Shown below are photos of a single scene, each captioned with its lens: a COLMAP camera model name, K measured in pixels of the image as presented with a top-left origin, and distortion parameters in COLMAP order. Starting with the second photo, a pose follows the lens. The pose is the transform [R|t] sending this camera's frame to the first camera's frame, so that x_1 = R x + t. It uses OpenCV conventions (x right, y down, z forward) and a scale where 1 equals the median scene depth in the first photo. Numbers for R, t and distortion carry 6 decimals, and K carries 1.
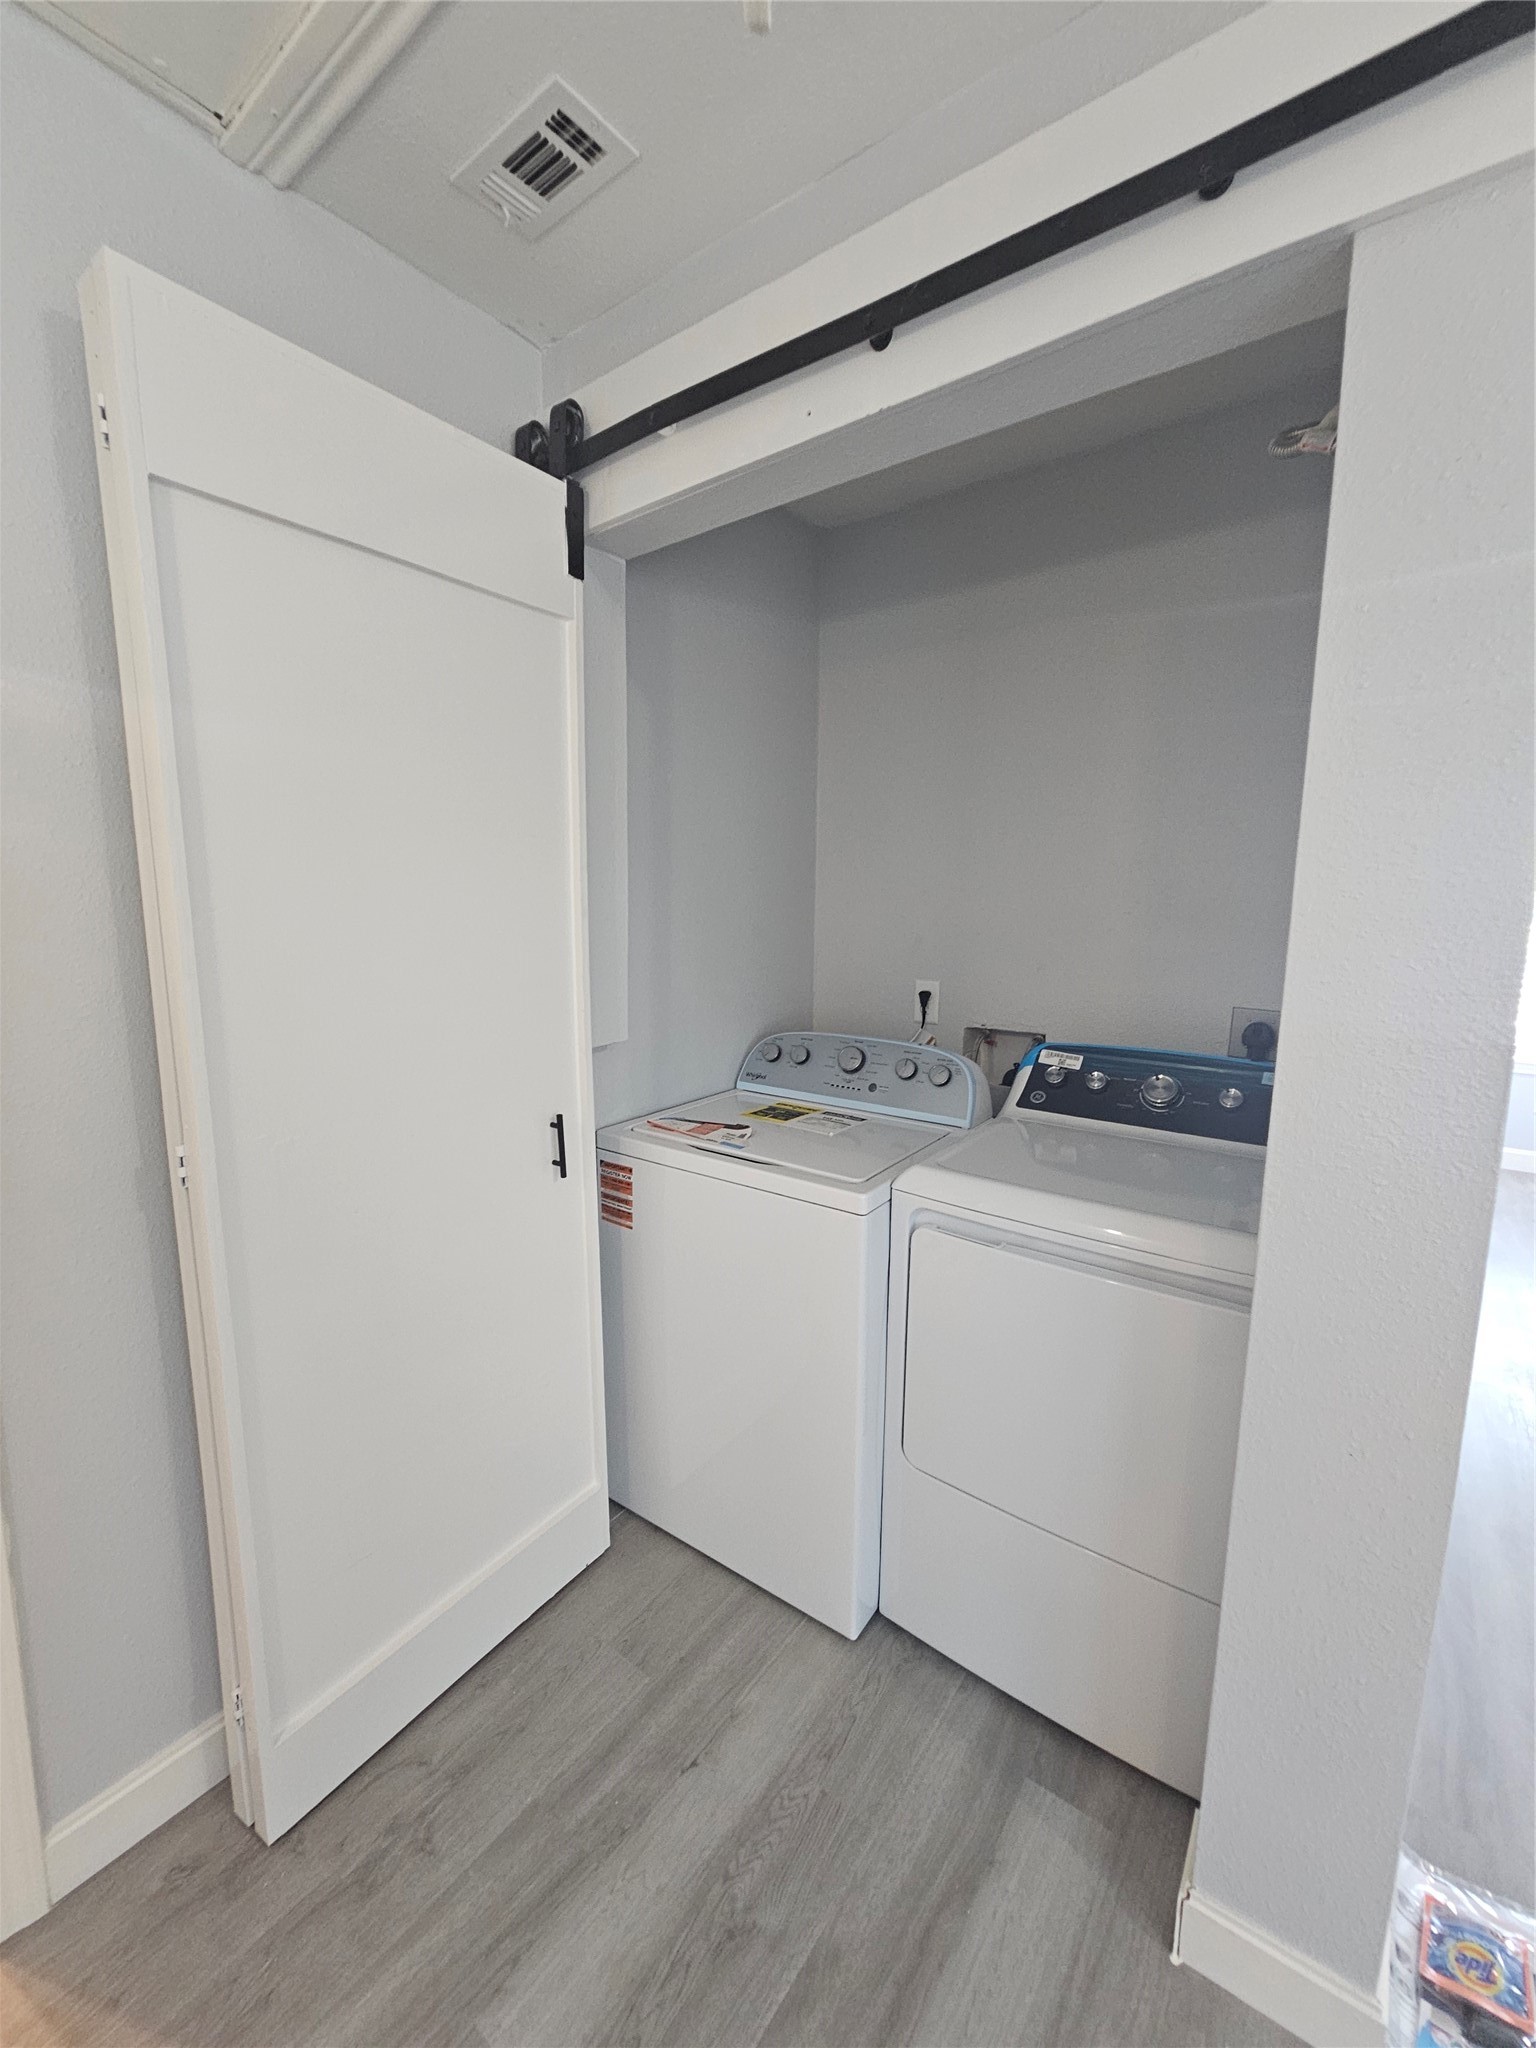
lens RADIAL K [[842.2, 0, 745.9], [0, 842.2, 1018.1], [0, 0, 1]] dist [0.003062, 0.000769]
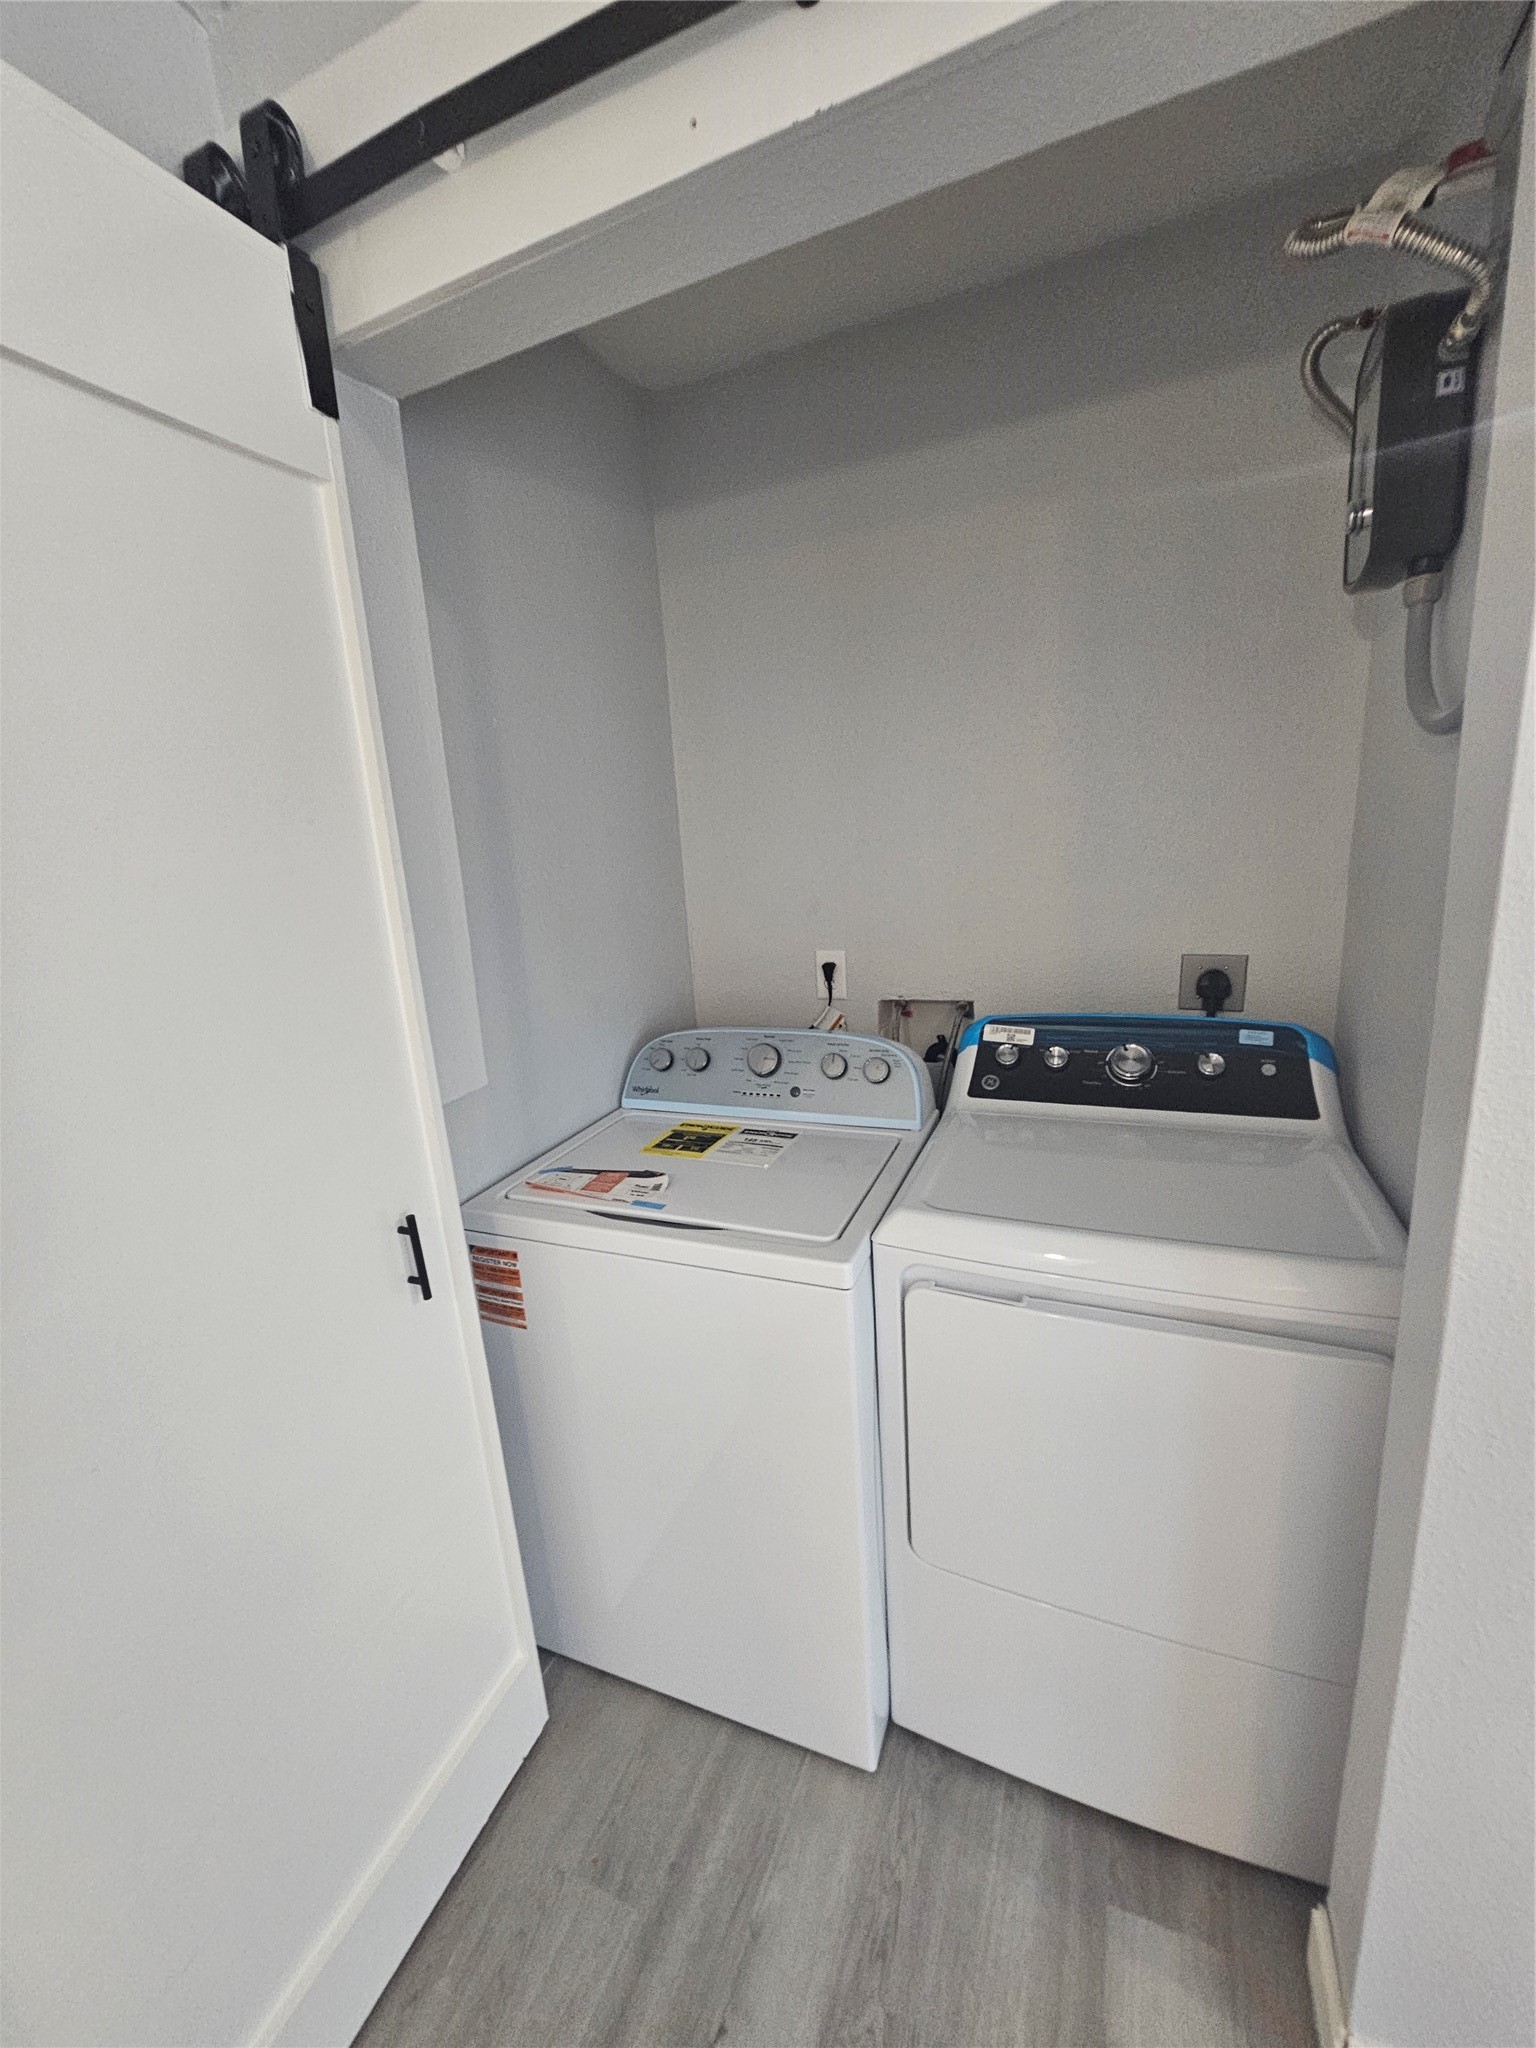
lens RADIAL K [[824.3, 0, 742.8], [0, 824.3, 1010.7], [0, 0, 1]] dist [-0.001793, 0.002373]
pose [[0.969016, -0.122448, 0.214508, -0.074863], [0.107301, 0.990927, 0.080931, -0.079617], [-0.222472, -0.055407, 0.973363, 0.262668]]
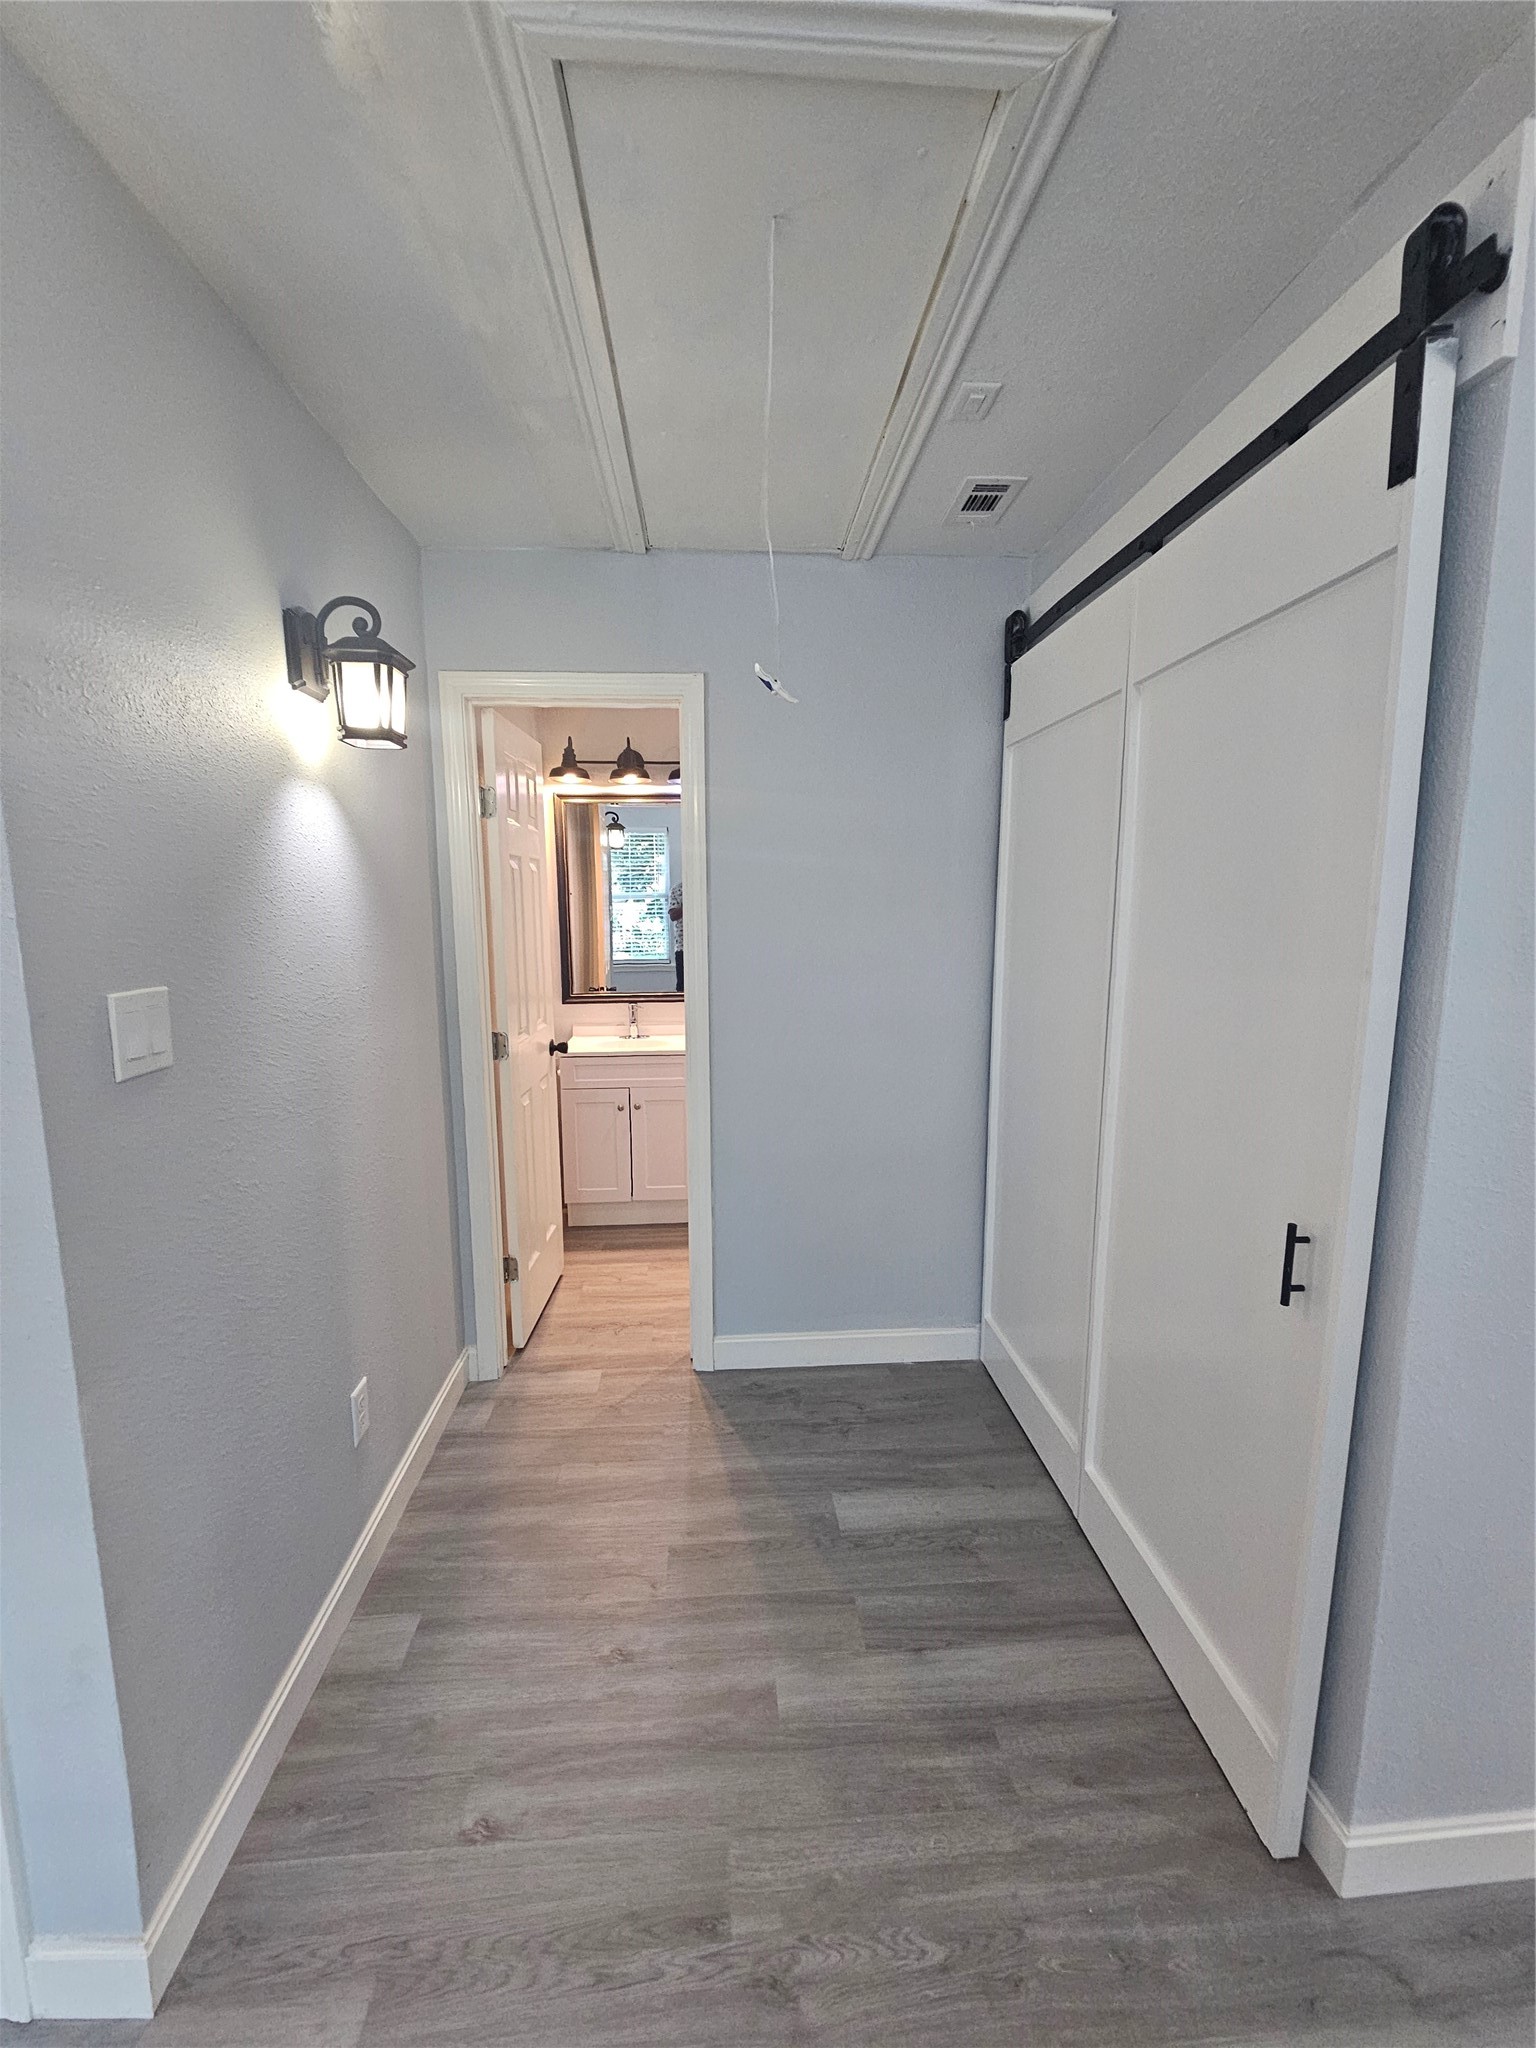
lens RADIAL K [[842.2, 0, 745.9], [0, 842.2, 1018.1], [0, 0, 1]] dist [0.003062, 0.000769]
pose [[0.652054, 0.097384, -0.751892, 0.603371], [-0.089680, 0.994661, 0.051055, -0.009377], [0.752850, 0.034139, 0.657306, -0.323602]]
